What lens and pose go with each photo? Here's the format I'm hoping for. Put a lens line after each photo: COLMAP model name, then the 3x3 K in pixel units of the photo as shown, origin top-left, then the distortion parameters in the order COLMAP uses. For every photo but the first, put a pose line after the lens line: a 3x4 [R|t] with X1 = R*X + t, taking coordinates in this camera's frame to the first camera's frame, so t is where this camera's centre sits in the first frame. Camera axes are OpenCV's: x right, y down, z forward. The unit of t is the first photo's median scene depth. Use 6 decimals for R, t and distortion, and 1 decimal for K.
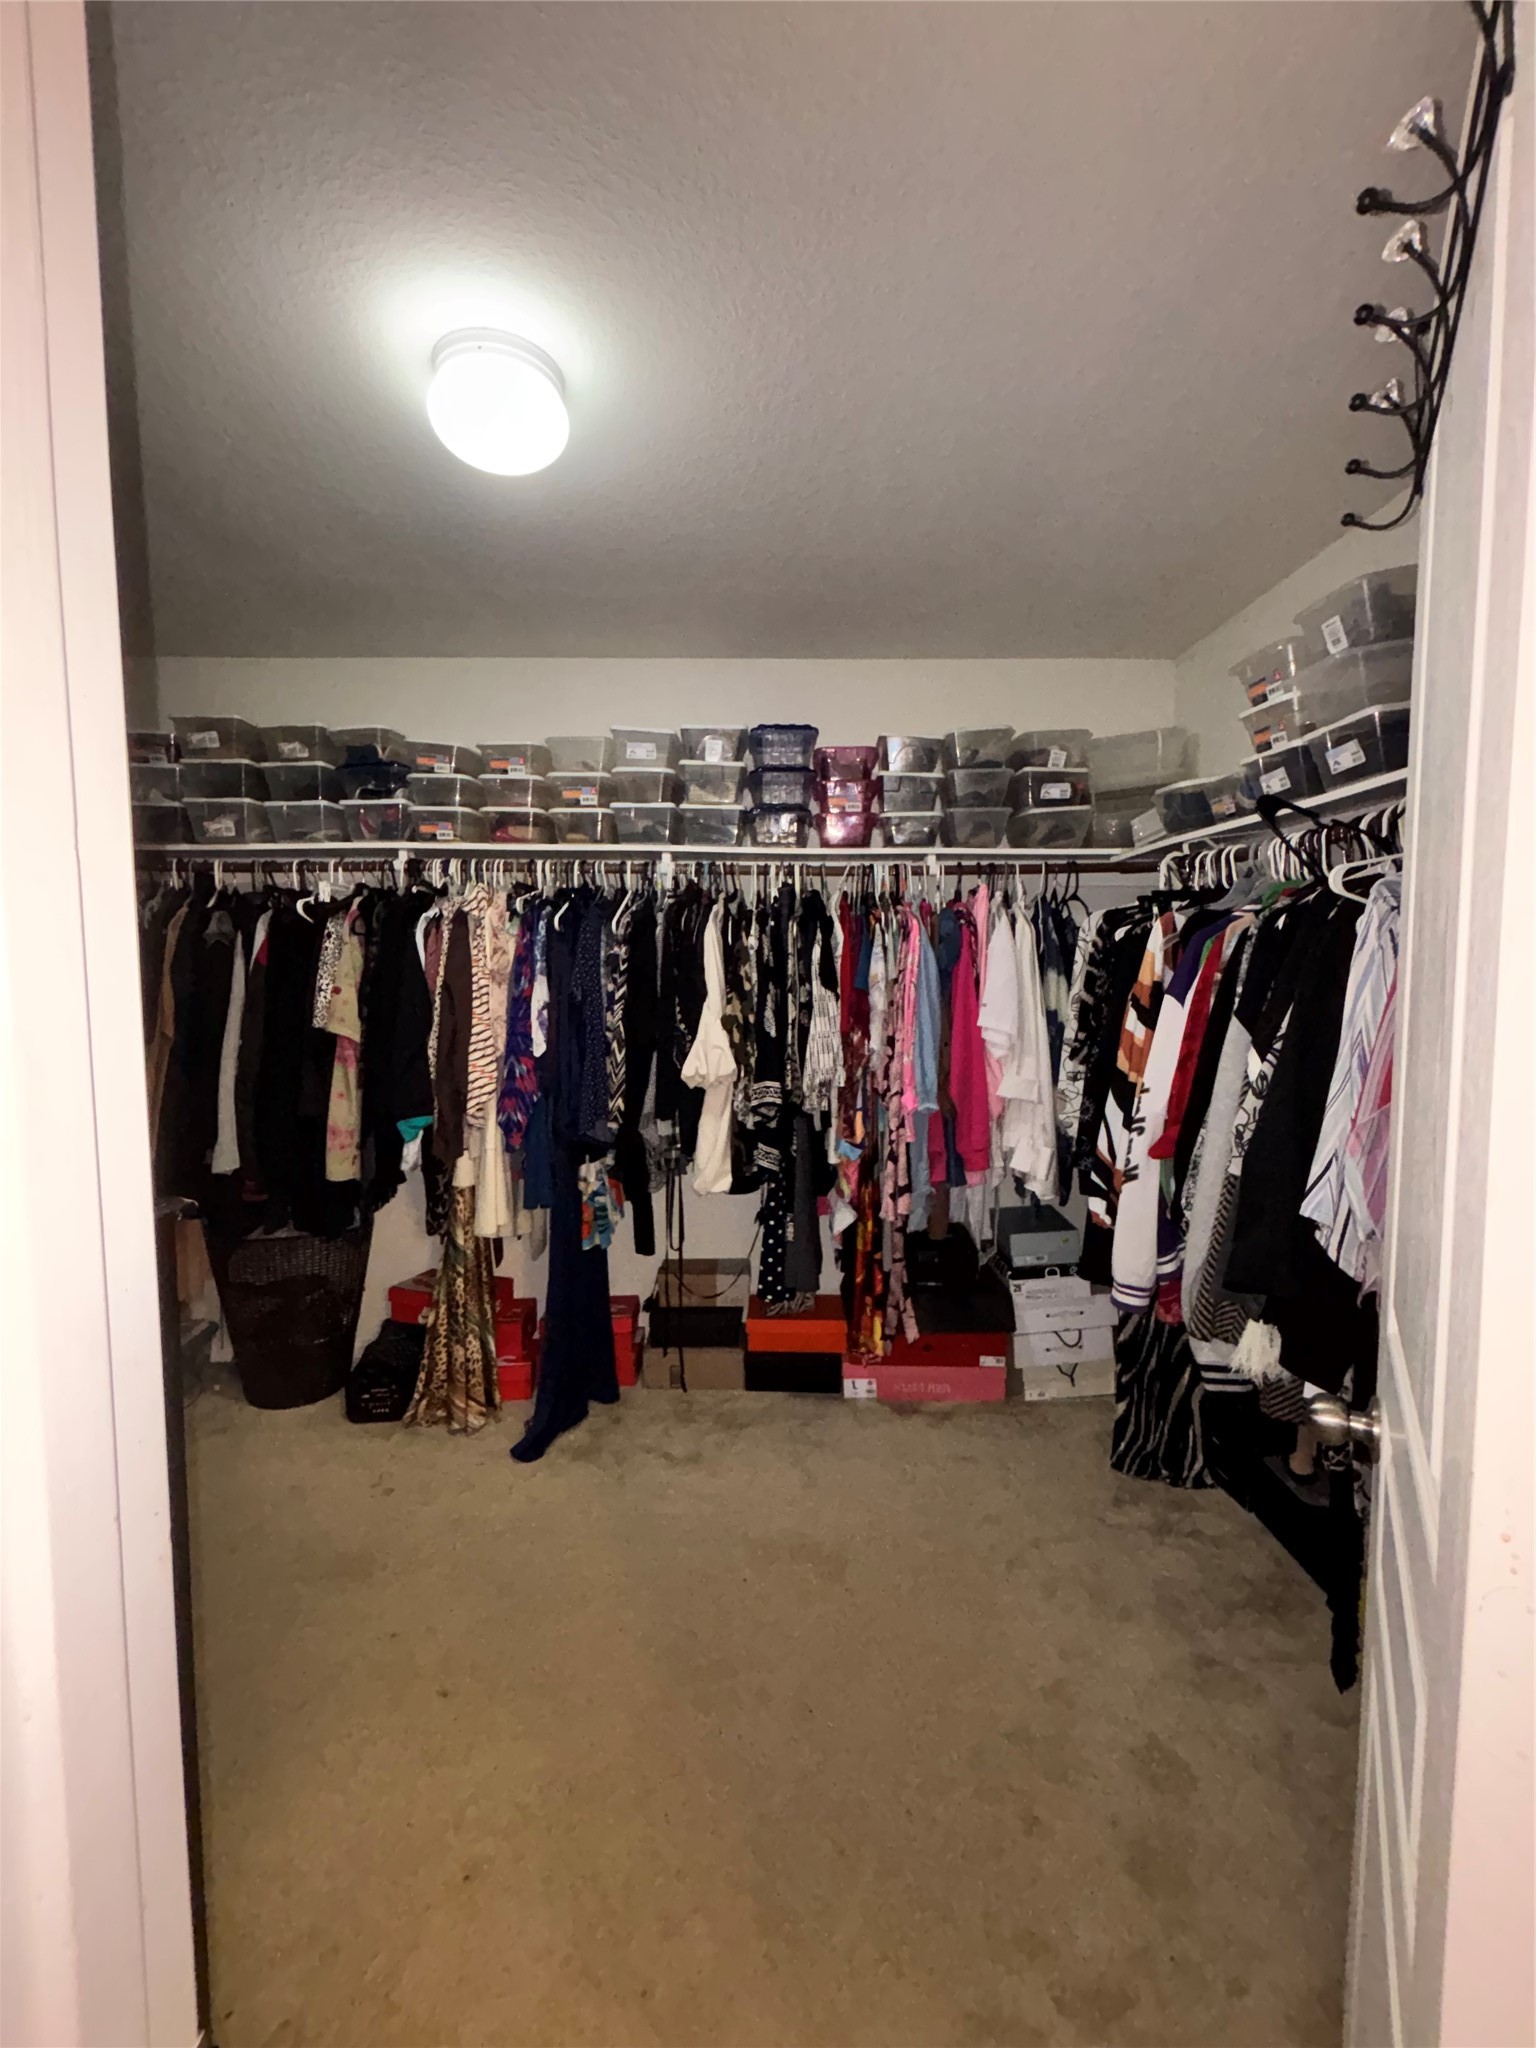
lens RADIAL K [[834.3, 0, 784.9], [0, 834.3, 1024.3], [0, 0, 1]] dist [-0.000218, -0.000558]
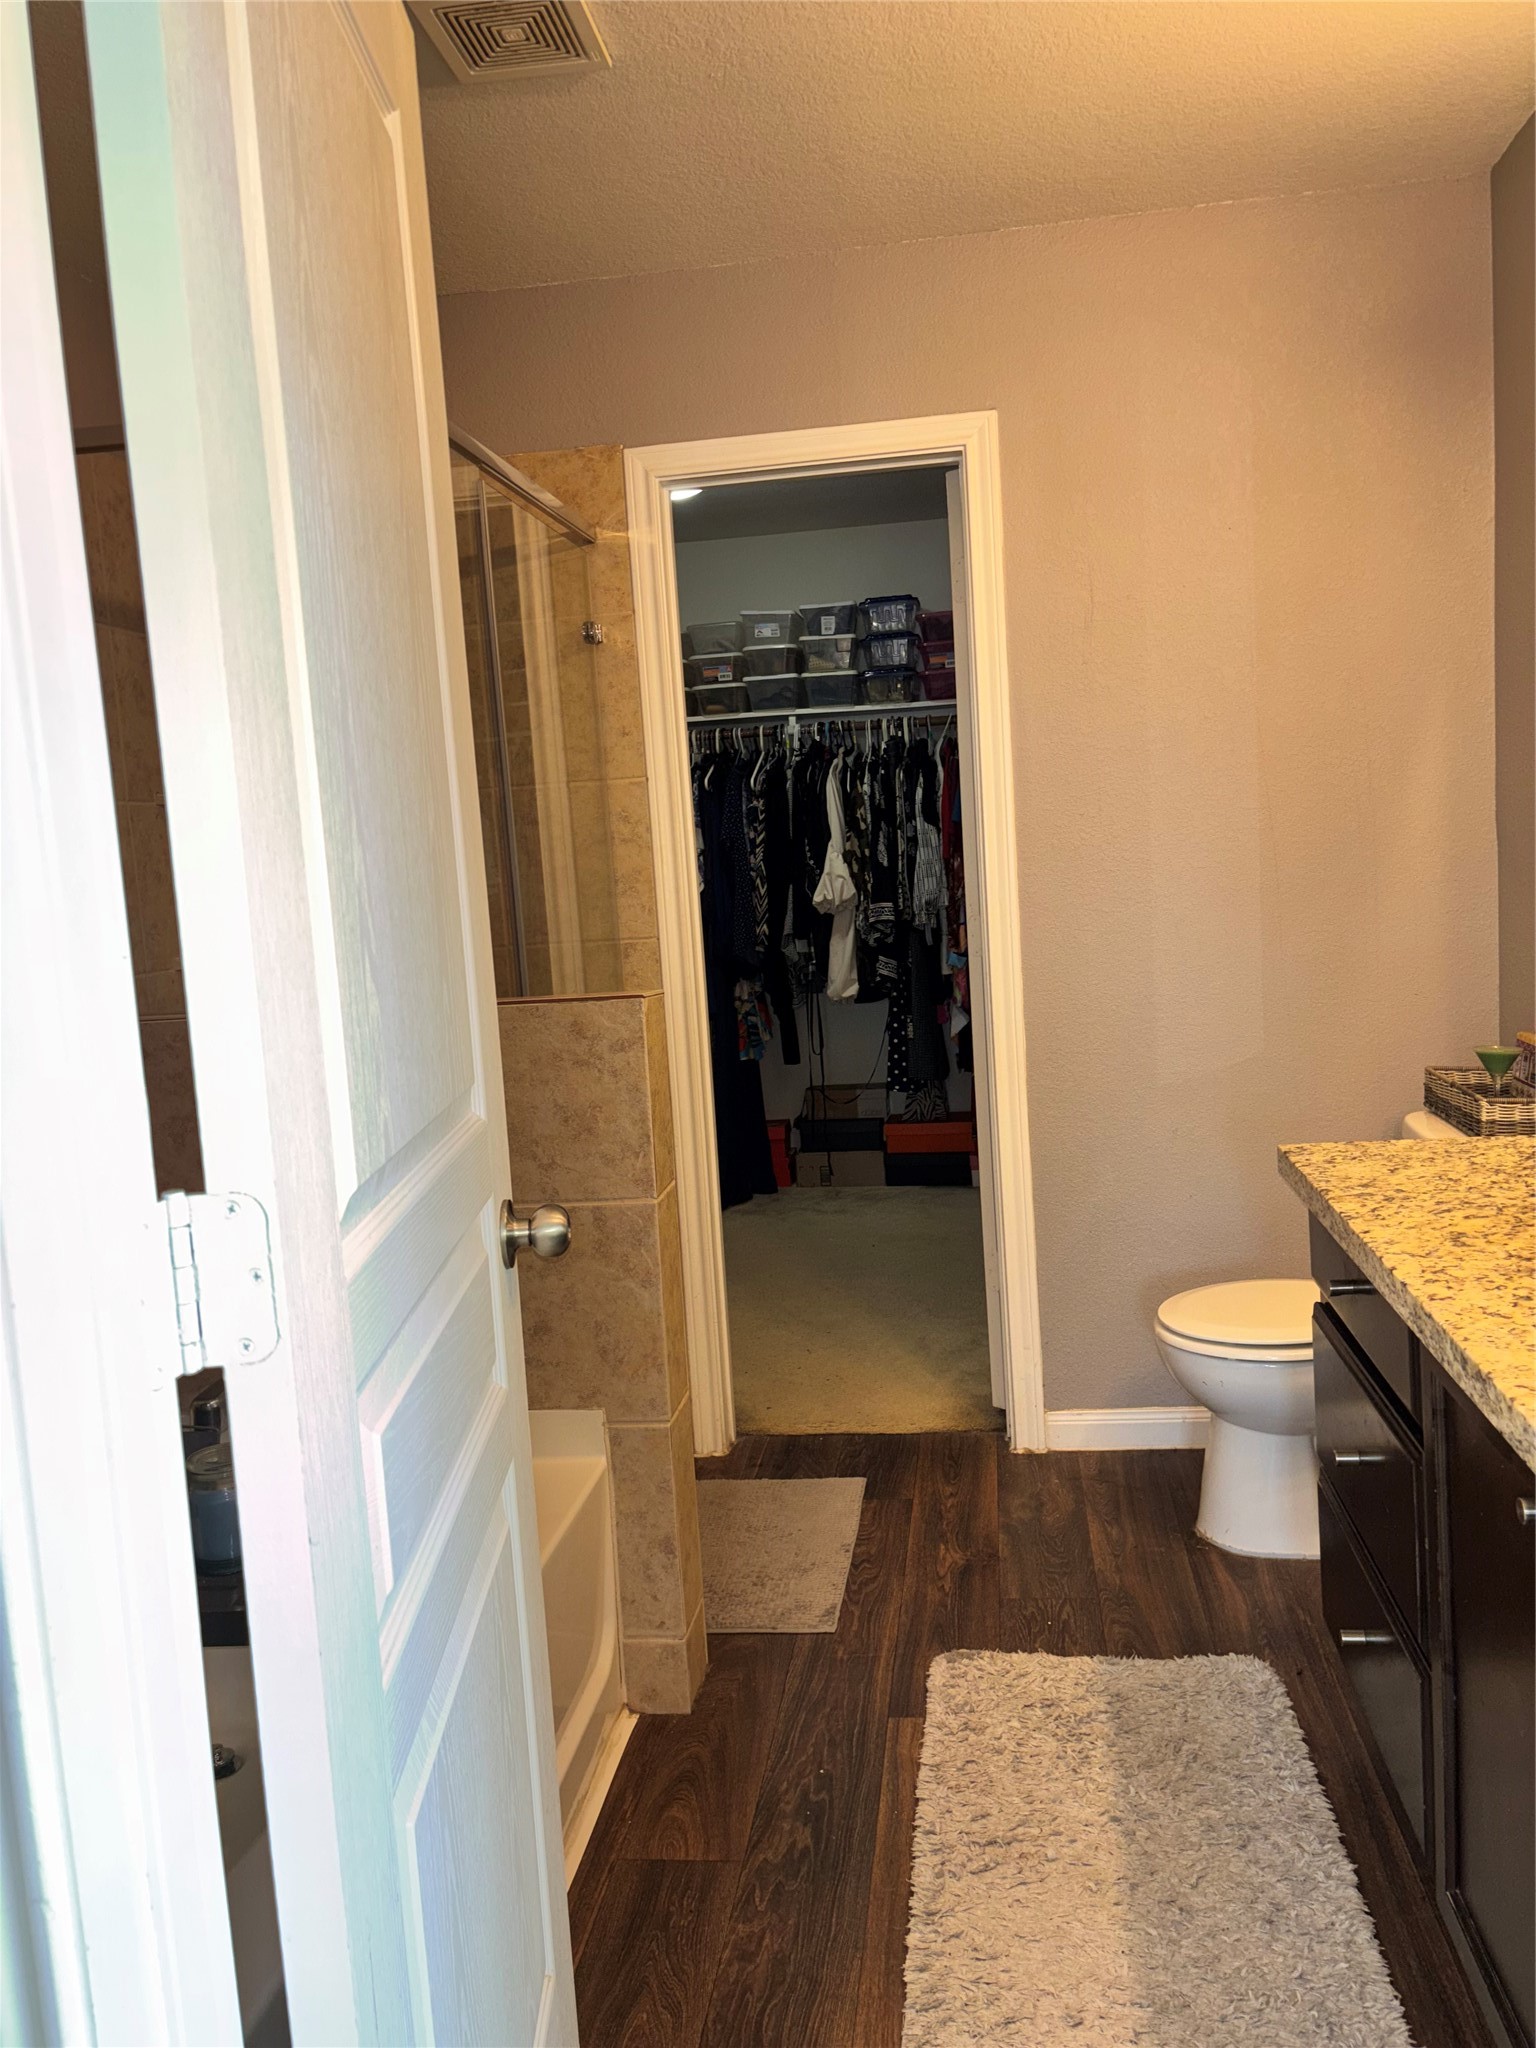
lens RADIAL K [[1554.0, 0, 765.3], [0, 1554.0, 1031.0], [0, 0, 1]] dist [0.050757, -0.049579]
pose [[0.982531, -0.041404, -0.181432, 0.206049], [0.052528, 0.996995, 0.056940, 0.111399], [0.178530, -0.065476, 0.981754, -1.223556]]
